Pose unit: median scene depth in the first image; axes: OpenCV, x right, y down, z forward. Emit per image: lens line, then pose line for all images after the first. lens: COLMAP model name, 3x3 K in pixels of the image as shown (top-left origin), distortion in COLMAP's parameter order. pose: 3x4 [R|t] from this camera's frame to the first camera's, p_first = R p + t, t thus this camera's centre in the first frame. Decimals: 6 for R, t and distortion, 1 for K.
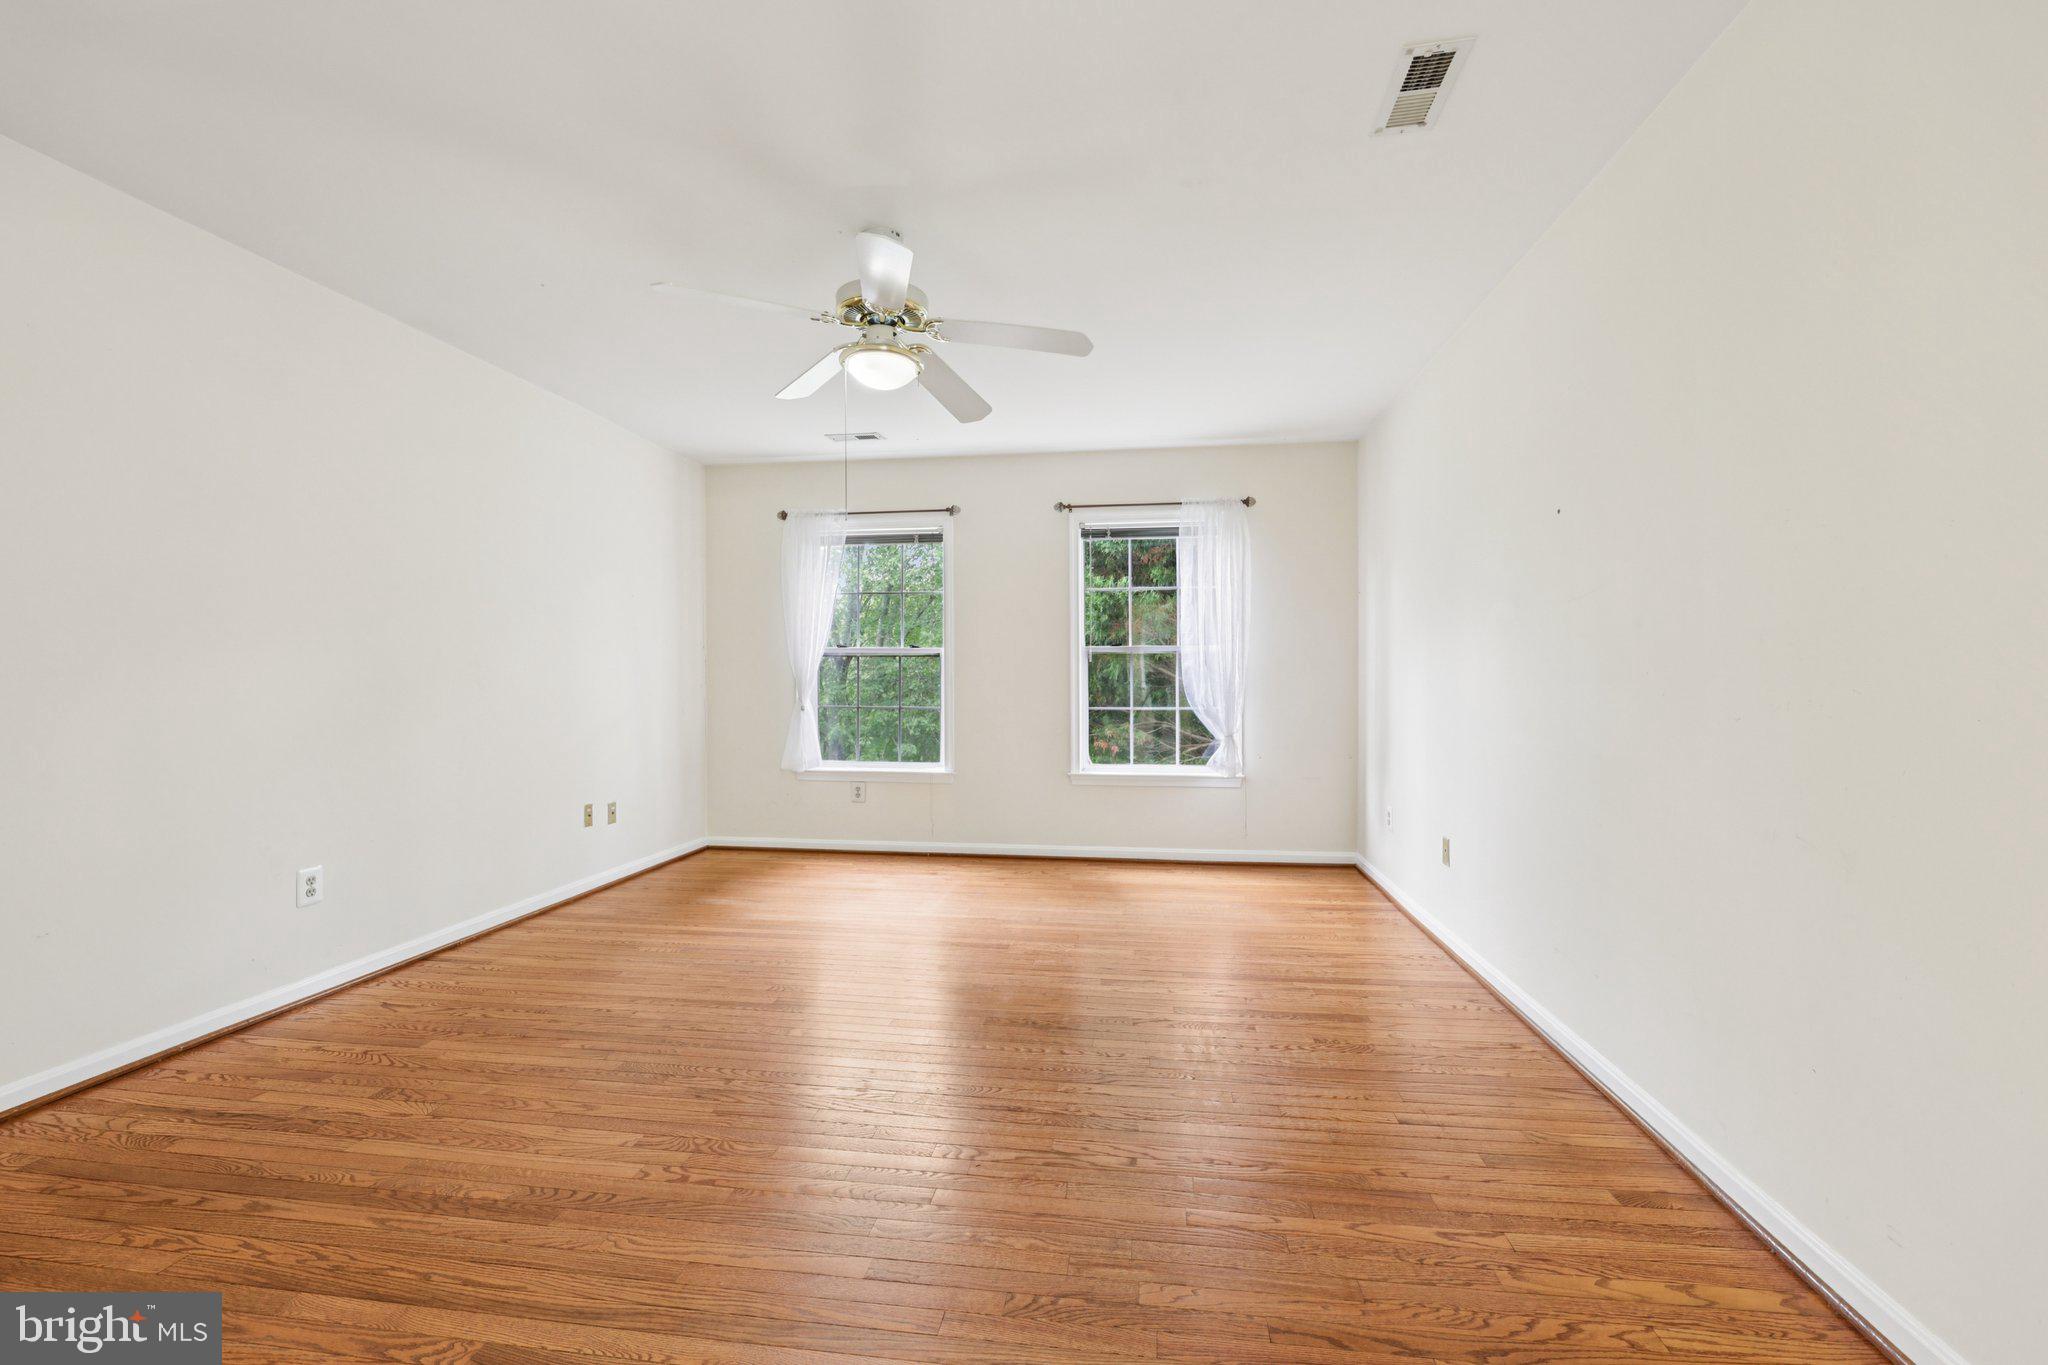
lens RADIAL K [[848.5, 0, 1025.0], [0, 848.5, 673.5], [0, 0, 1]] dist [0.000495, -0.000096]
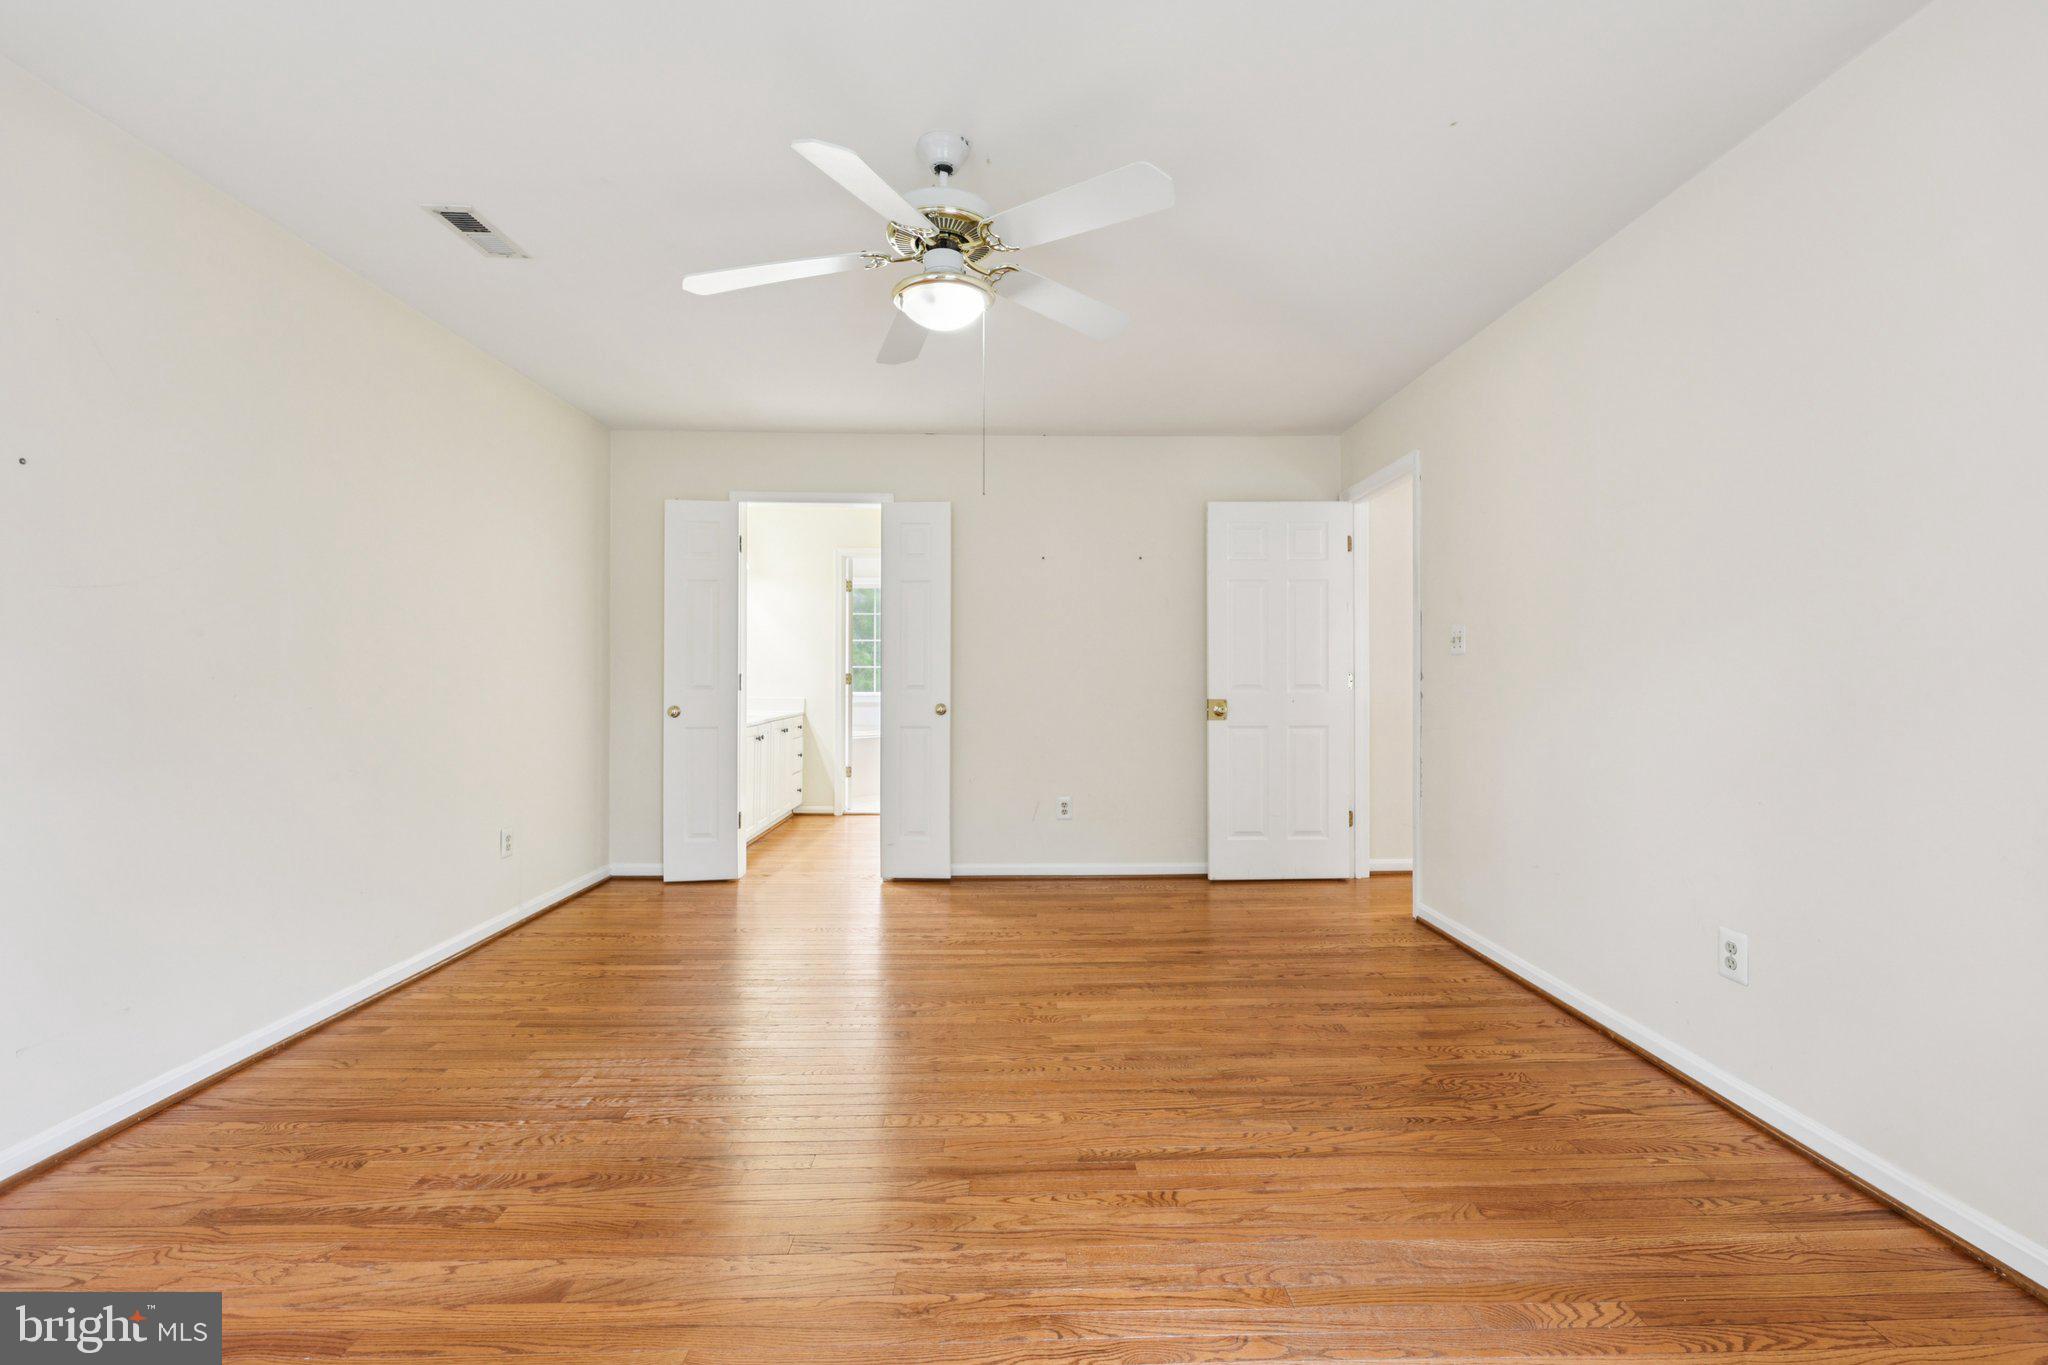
lens RADIAL K [[848.5, 0, 1025.0], [0, 848.5, 673.5], [0, 0, 1]] dist [0.000495, -0.000096]
pose [[-0.986119, 0.000512, -0.166042, -0.131244], [0.001579, 0.999979, -0.006299, 0.005708], [0.166035, -0.006474, -0.986099, 2.179142]]
